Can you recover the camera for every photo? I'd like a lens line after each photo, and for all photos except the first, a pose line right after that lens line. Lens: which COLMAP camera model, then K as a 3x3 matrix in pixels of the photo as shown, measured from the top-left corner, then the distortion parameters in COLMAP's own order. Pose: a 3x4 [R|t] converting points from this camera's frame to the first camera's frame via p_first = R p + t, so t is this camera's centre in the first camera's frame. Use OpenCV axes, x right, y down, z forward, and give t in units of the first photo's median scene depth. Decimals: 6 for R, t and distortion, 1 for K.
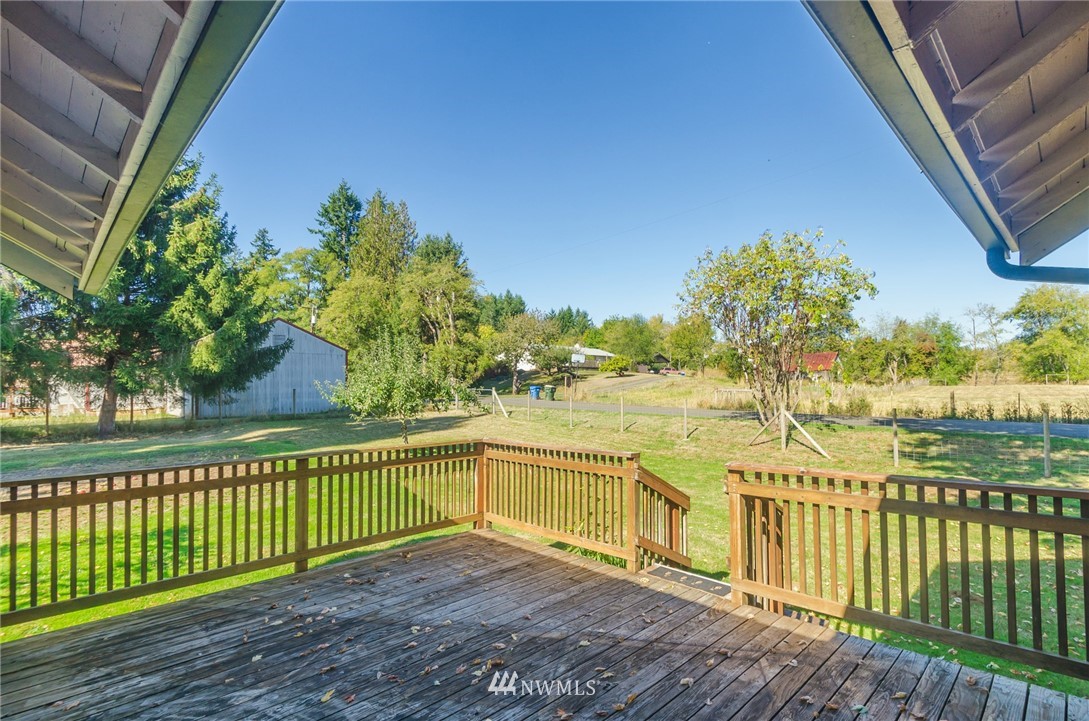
lens RADIAL K [[528.7, 0, 556.7], [0, 528.7, 383.4], [0, 0, 1]] dist [0.002721, -0.001845]
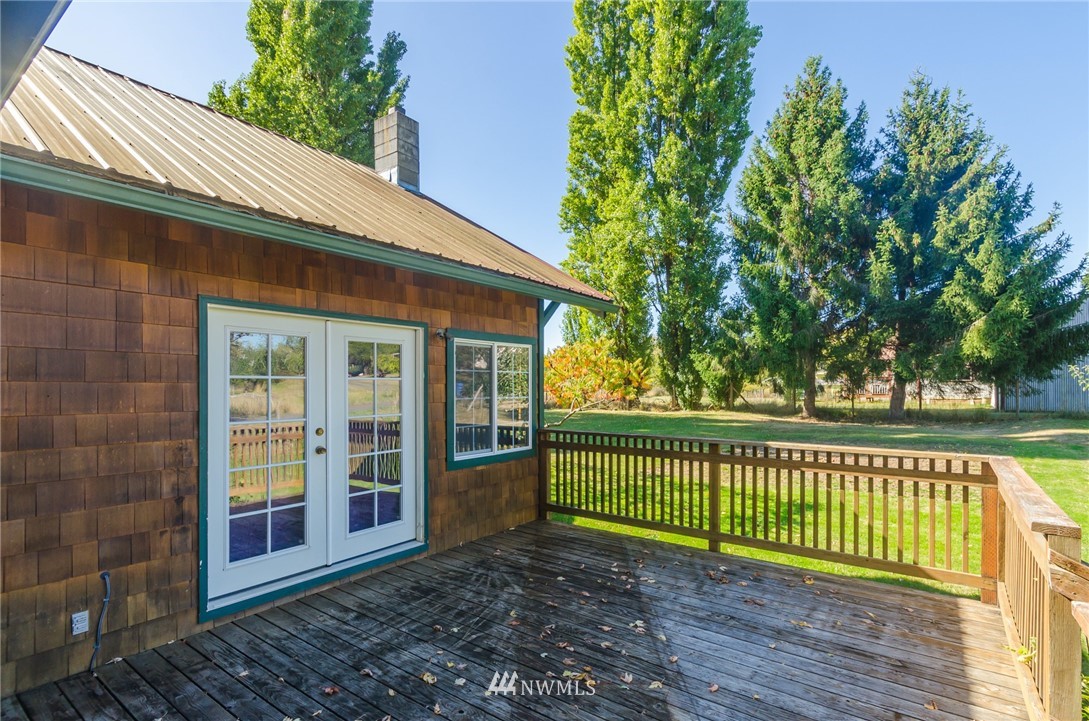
lens RADIAL K [[528.7, 0, 557.2], [0, 528.7, 386.2], [0, 0, 1]] dist [0.002721, -0.001845]
pose [[0.136653, 0.011670, -0.990550, 0.343046], [0.013634, 0.999814, 0.013660, 0.006803], [0.990525, -0.015372, 0.136468, 0.374179]]
